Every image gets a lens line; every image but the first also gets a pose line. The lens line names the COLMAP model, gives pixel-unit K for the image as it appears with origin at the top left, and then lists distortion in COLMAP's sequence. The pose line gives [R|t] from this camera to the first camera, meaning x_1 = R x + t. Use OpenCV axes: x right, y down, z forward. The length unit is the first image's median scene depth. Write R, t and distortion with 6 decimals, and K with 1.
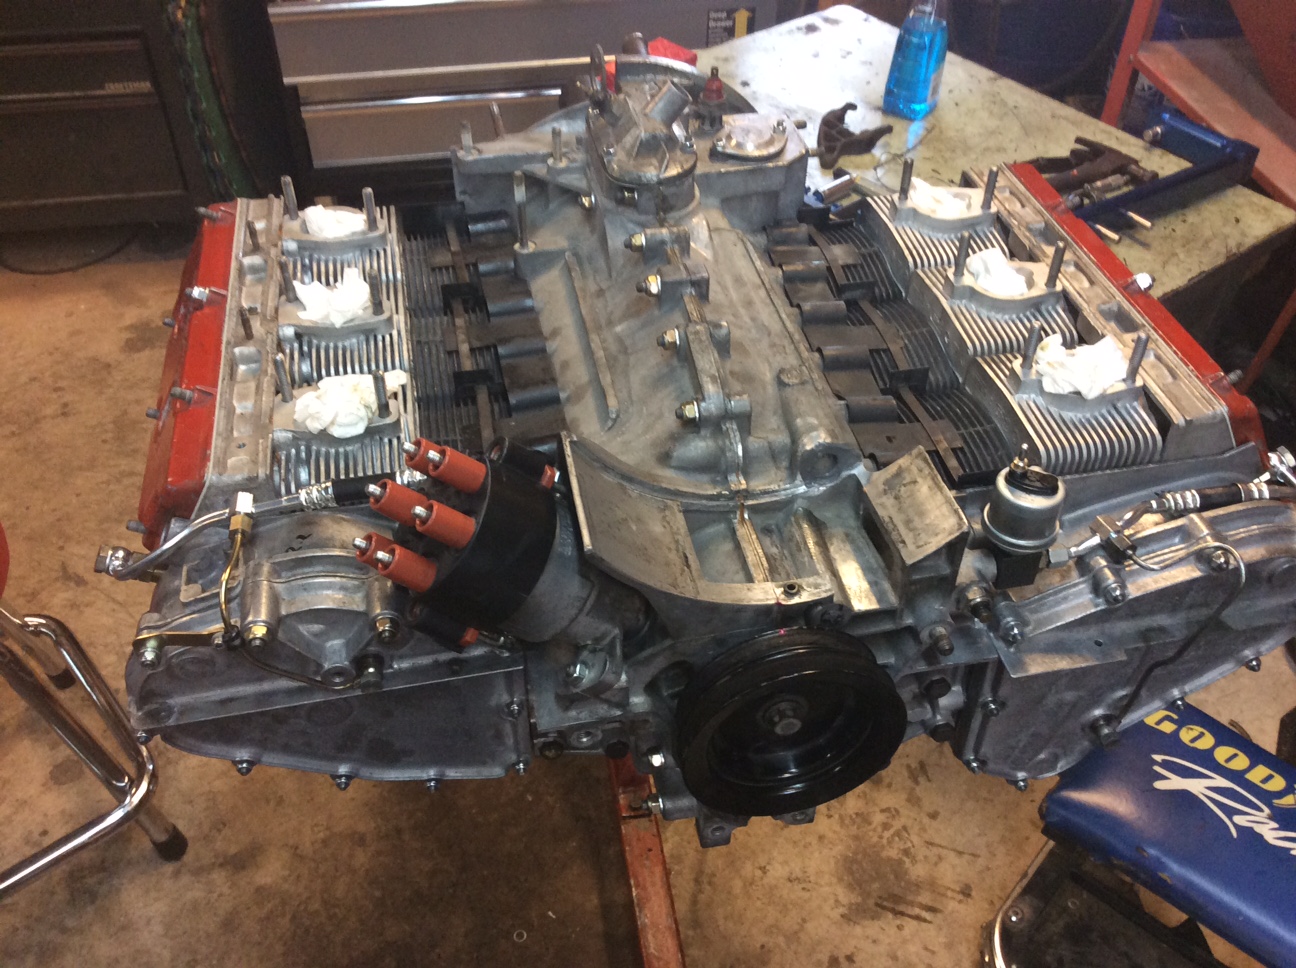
lens RADIAL K [[1175.9, 0, 648.0], [0, 1175.9, 484.0], [0, 0, 1]] dist [0.095632, -0.135288]
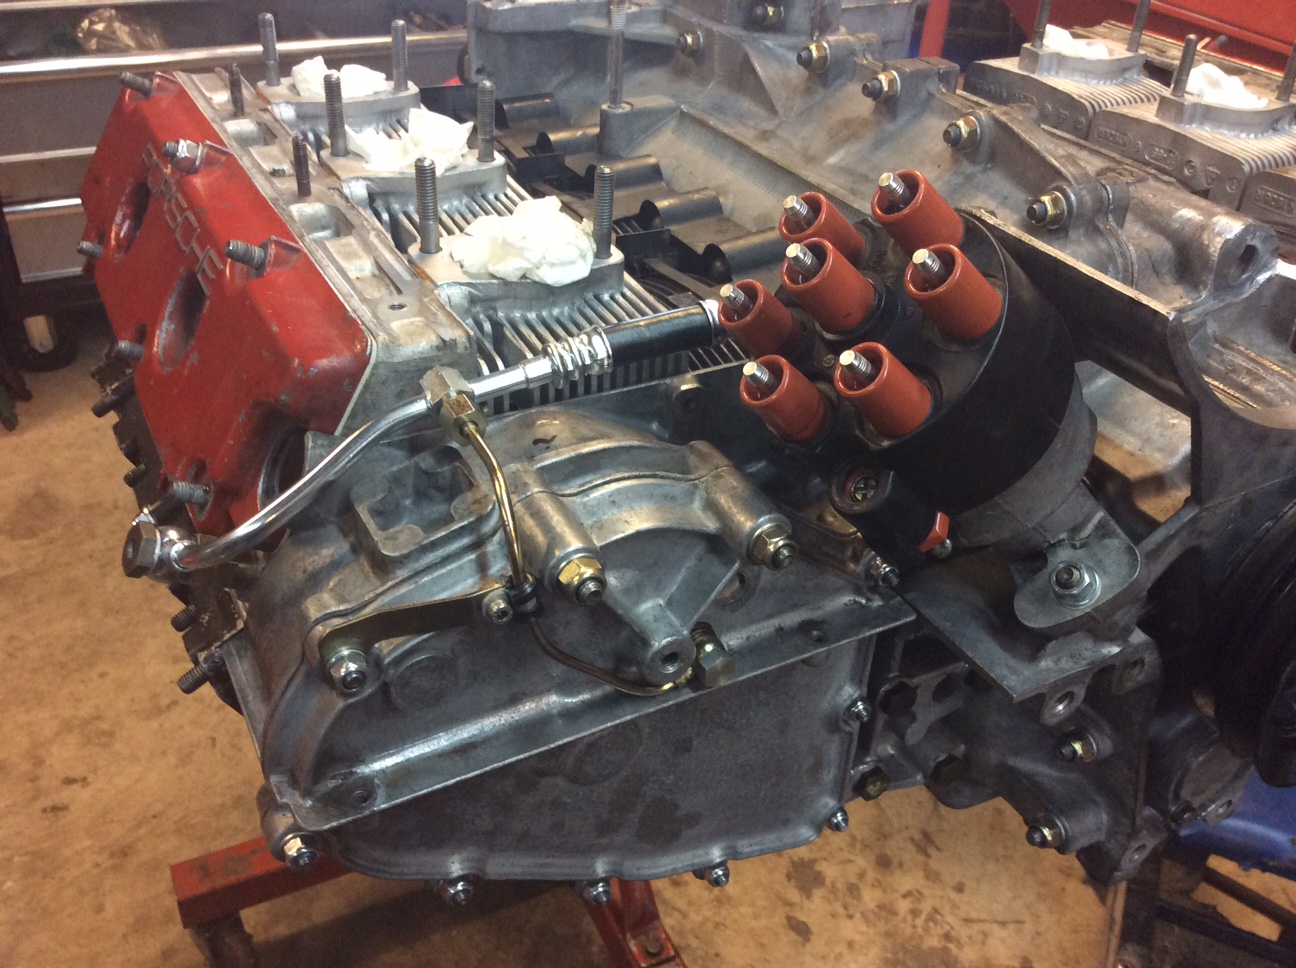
lens RADIAL K [[1193.7, 0, 648.0], [0, 1193.7, 484.0], [0, 0, 1]] dist [0.066861, -0.148522]
pose [[0.954520, -0.127267, 0.269621, -0.186463], [0.163423, 0.979699, -0.116117, 0.064933], [-0.249369, 0.154898, 0.955940, 0.206166]]
